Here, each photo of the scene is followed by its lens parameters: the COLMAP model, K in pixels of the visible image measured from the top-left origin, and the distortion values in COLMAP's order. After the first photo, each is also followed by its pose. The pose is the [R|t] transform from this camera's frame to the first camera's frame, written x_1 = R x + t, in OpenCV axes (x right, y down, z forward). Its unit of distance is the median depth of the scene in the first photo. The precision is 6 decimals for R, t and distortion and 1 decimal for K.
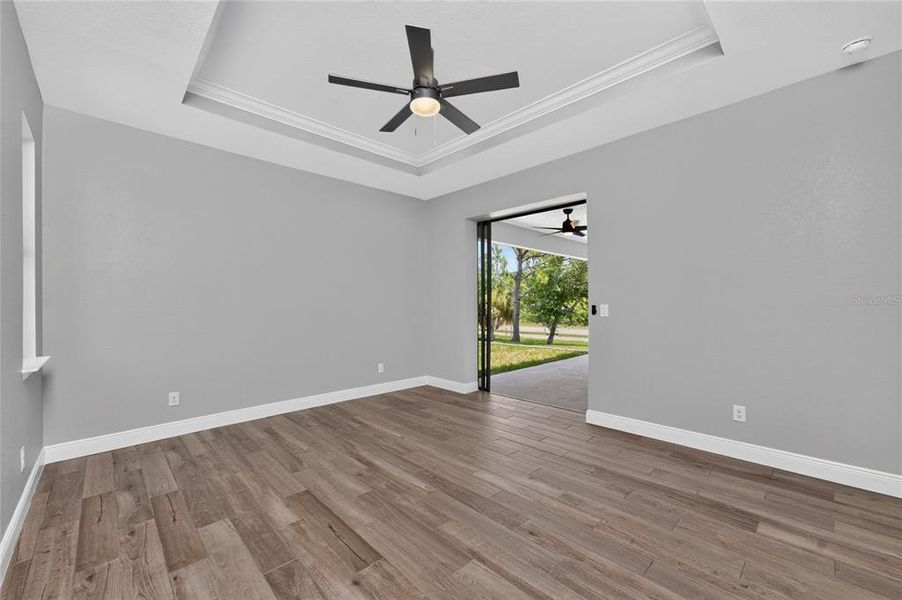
lens RADIAL K [[364.3, 0, 444.0], [0, 364.3, 295.2], [0, 0, 1]] dist [0.000691, 0.000590]
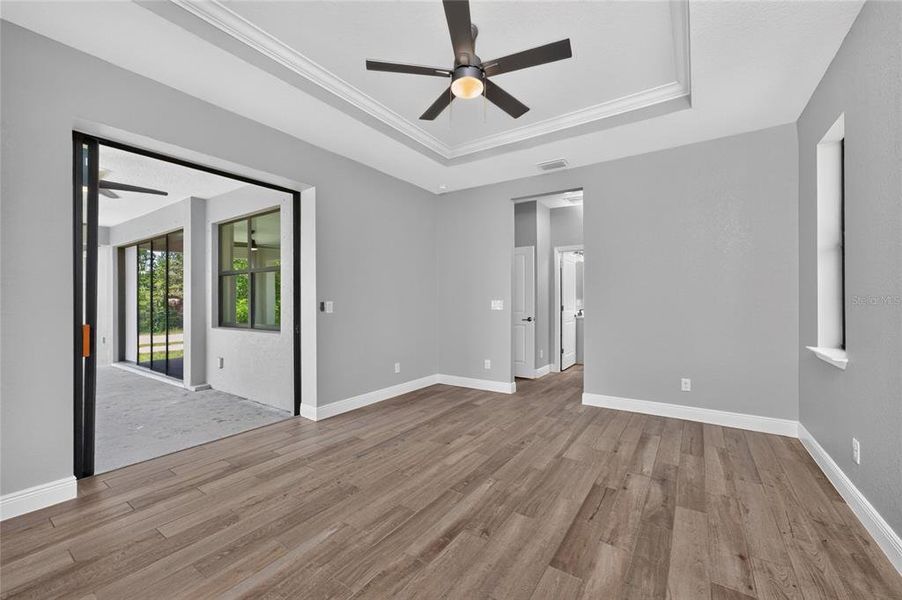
lens RADIAL K [[364.3, 0, 452.3], [0, 364.3, 302.6], [0, 0, 1]] dist [0.000691, 0.000590]
pose [[-0.230978, 0.007518, 0.972930, -1.044047], [-0.026724, 0.999544, -0.014068, 0.052120], [-0.972592, -0.029250, -0.230672, 1.400057]]
